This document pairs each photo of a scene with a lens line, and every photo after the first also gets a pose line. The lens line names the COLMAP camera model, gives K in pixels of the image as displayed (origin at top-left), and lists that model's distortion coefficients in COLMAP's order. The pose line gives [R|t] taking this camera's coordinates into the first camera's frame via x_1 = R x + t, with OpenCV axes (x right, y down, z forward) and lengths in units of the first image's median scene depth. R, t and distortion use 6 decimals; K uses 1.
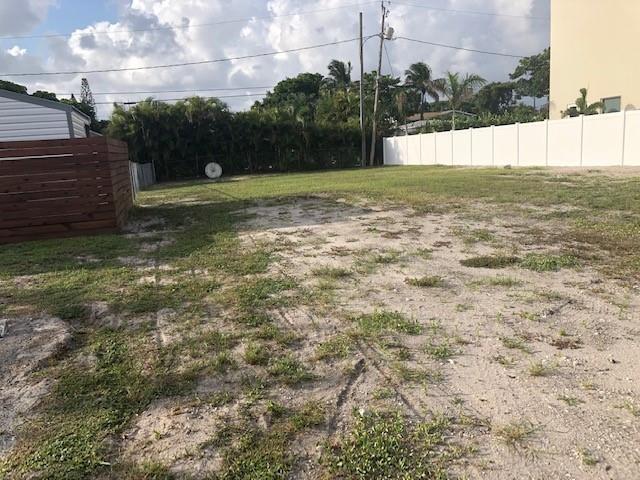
lens RADIAL K [[514.8, 0, 320.0], [0, 514.8, 240.0], [0, 0, 1]] dist [0.009108, -0.001496]
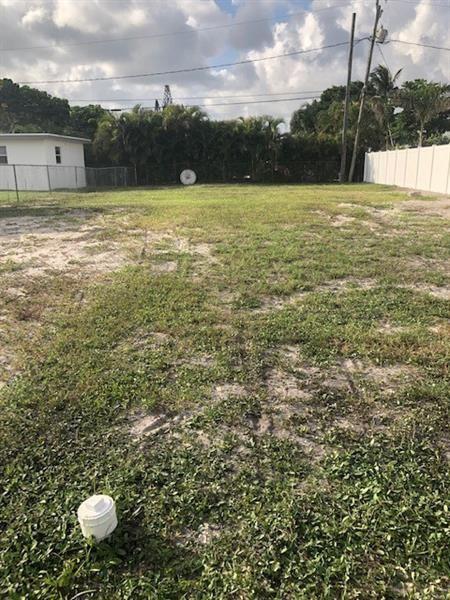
lens RADIAL K [[482.6, 0, 225.0], [0, 482.6, 300.0], [0, 0, 1]] dist [0.009108, -0.001496]
pose [[0.949864, 0.129362, -0.284648, 0.179142], [-0.096533, 0.987253, 0.126541, -0.018555], [0.297389, -0.092719, 0.950244, 0.052837]]
